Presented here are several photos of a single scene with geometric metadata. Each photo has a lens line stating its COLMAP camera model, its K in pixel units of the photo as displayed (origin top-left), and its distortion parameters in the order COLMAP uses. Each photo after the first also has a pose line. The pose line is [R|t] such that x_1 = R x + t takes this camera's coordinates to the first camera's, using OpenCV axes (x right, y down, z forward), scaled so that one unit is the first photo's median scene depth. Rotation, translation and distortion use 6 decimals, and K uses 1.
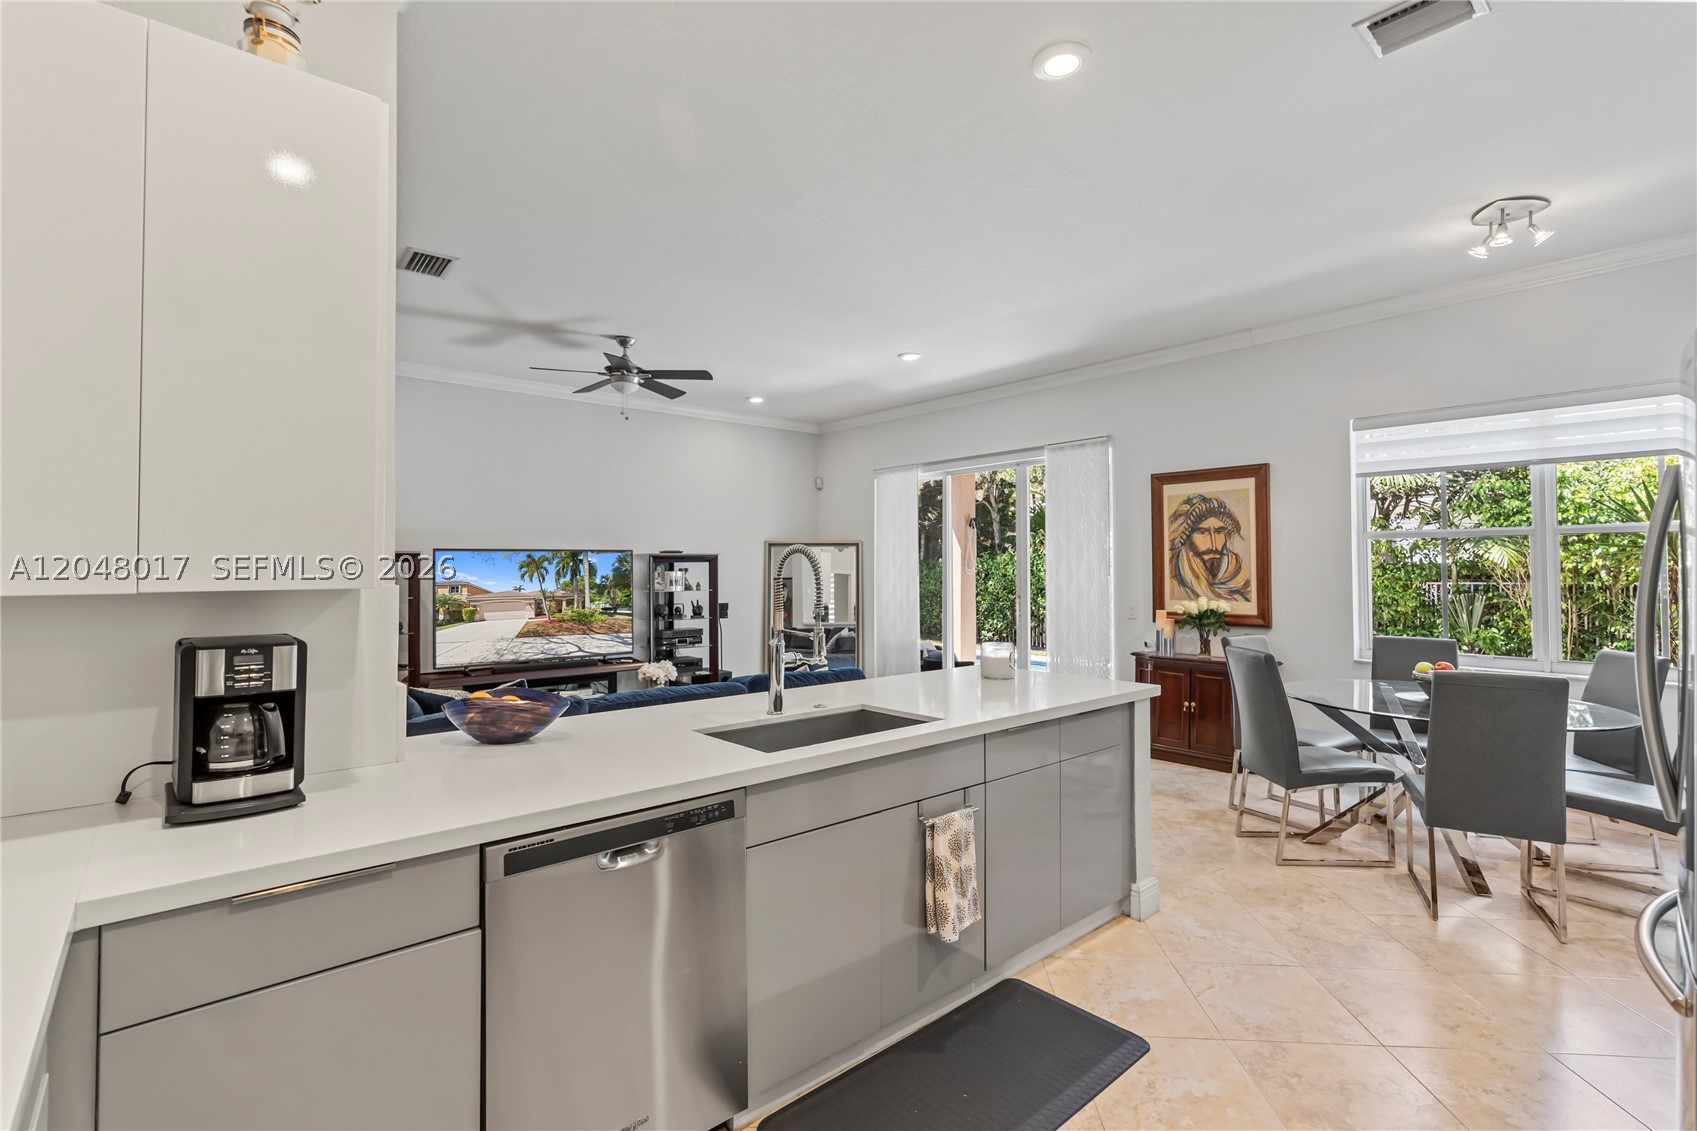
lens RADIAL K [[763.4, 0, 860.2], [0, 763.4, 551.1], [0, 0, 1]] dist [-0.007574, 0.004045]
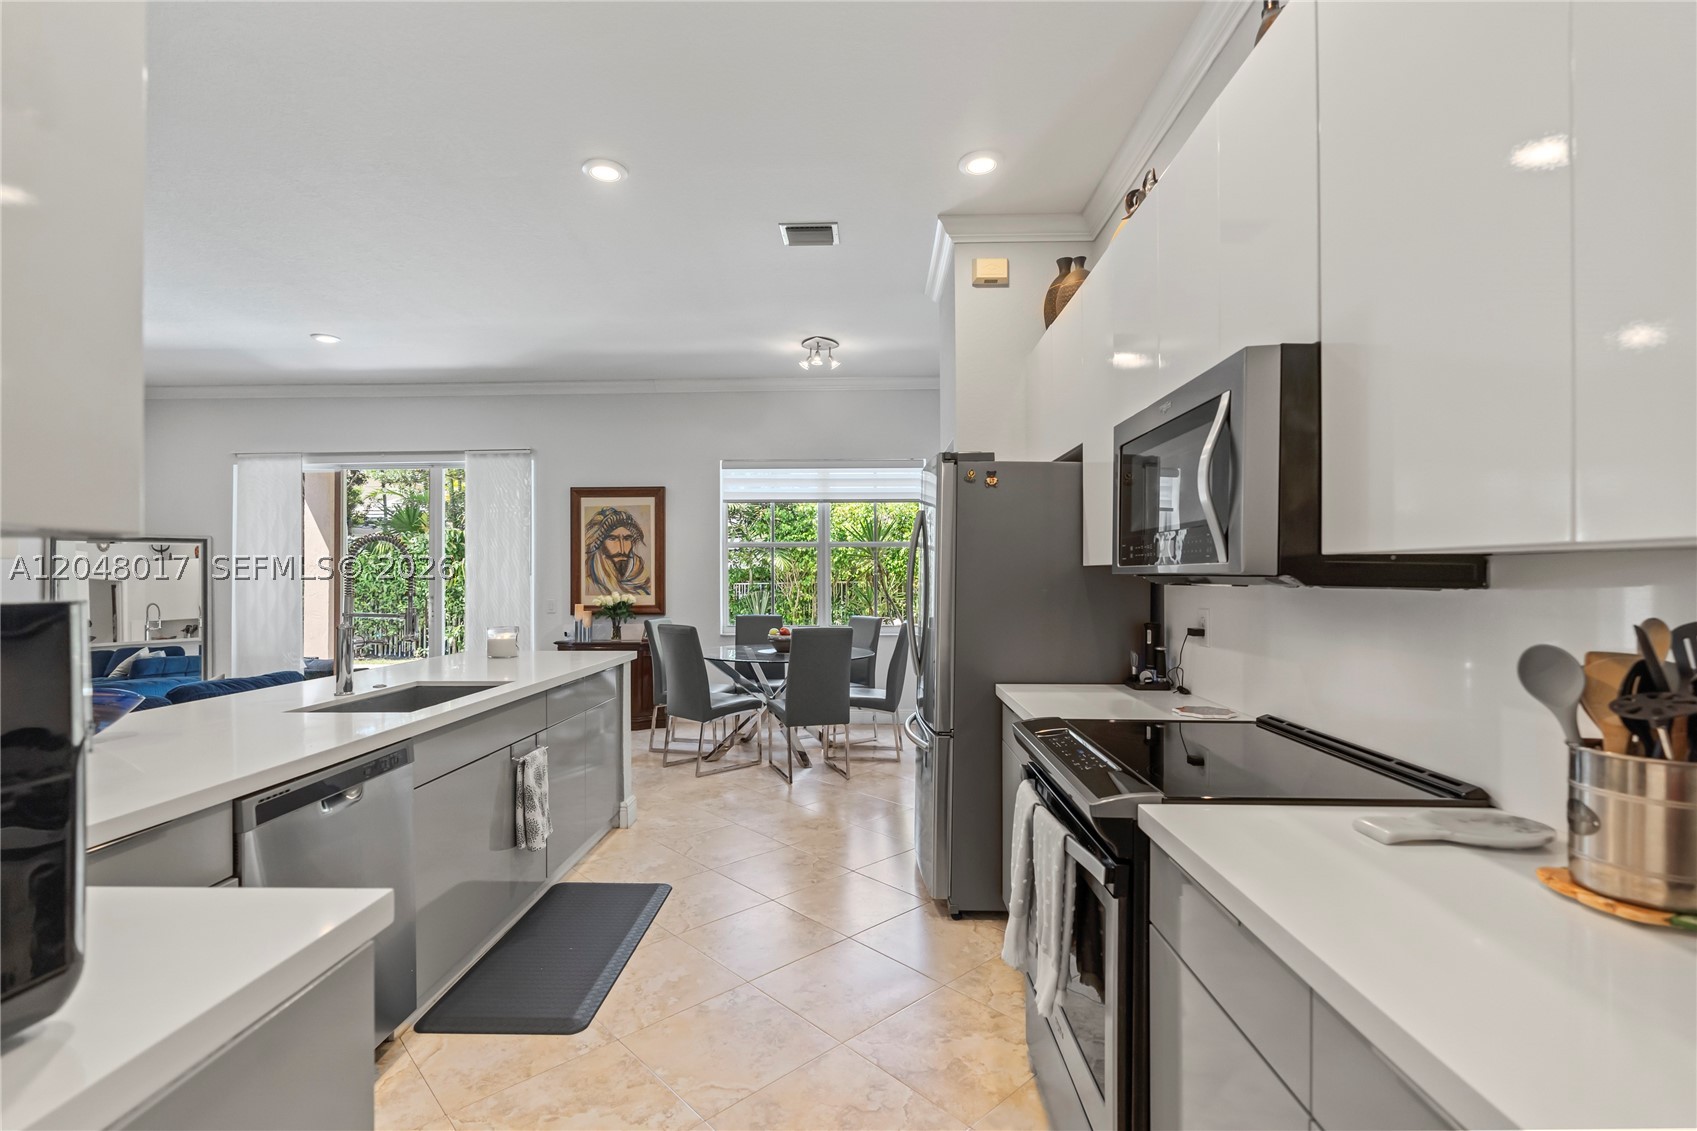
lens RADIAL K [[763.4, 0, 822.4], [0, 763.4, 569.0], [0, 0, 1]] dist [-0.007574, 0.004045]
pose [[0.701589, 0.006238, 0.712555, -0.179975], [-0.014287, 0.999884, 0.005315, 0.011996], [-0.712439, -0.013909, 0.701597, -0.087161]]
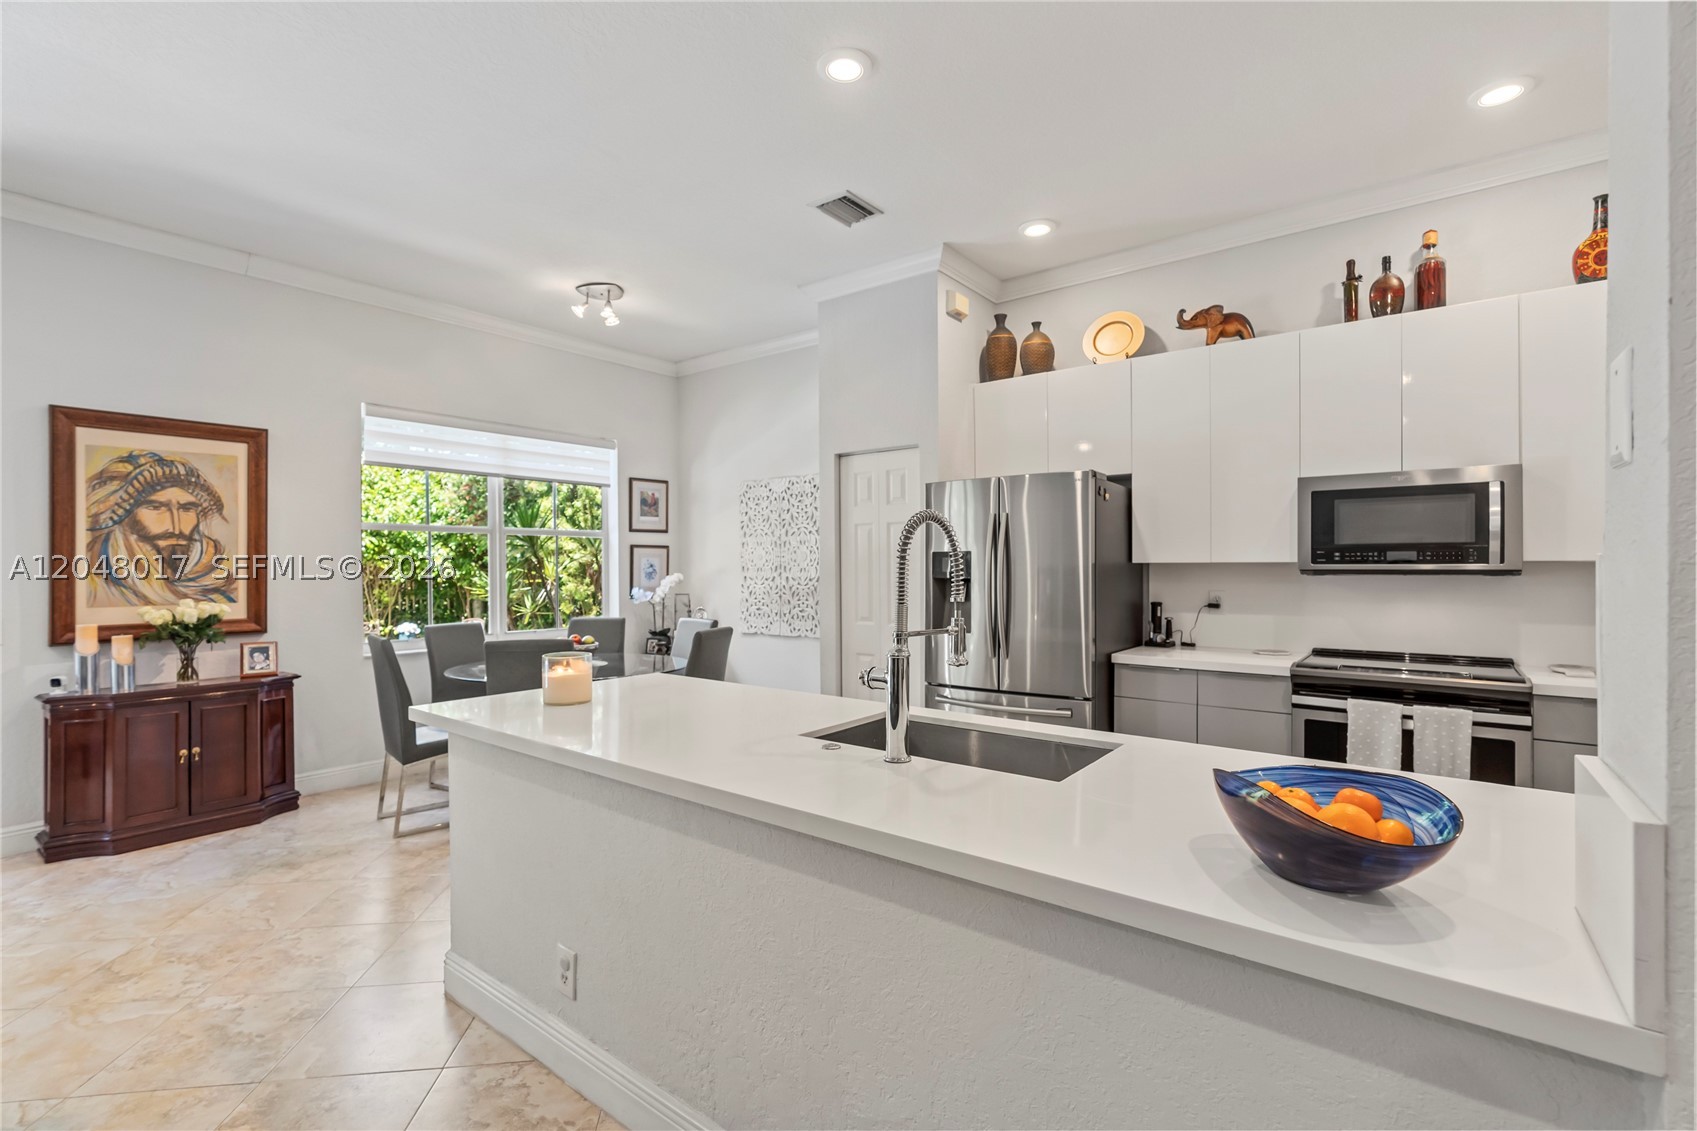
lens RADIAL K [[763.4, 0, 847.2], [0, 763.4, 566.9], [0, 0, 1]] dist [-0.007574, 0.004045]
pose [[-0.163285, -0.000379, 0.986579, -0.335735], [-0.017872, 0.999837, -0.002574, 0.020103], [-0.986417, -0.018052, -0.163265, 0.484812]]
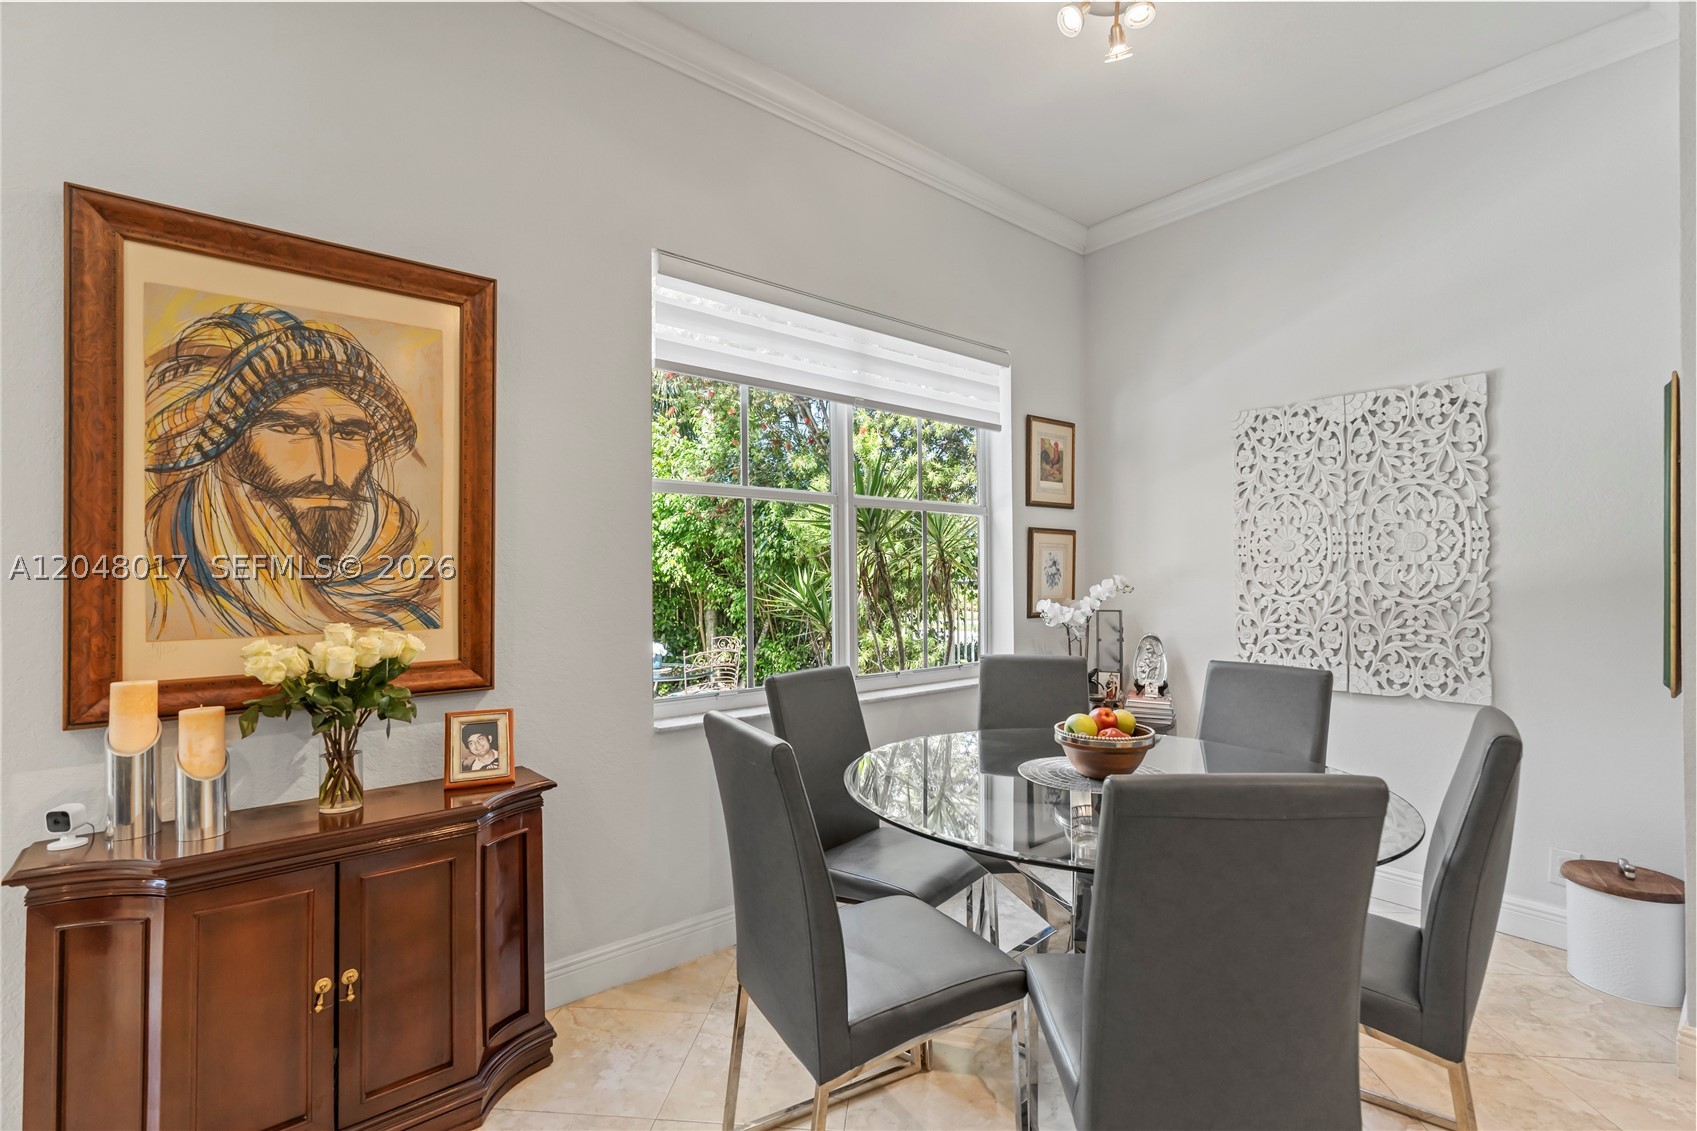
lens RADIAL K [[763.4, 0, 851.0], [0, 763.4, 570.9], [0, 0, 1]] dist [-0.007574, 0.004045]
pose [[0.040636, 0.005186, 0.999161, 0.129257], [-0.018638, 0.999816, -0.004431, 0.033950], [-0.999000, -0.018442, 0.040725, 0.734953]]
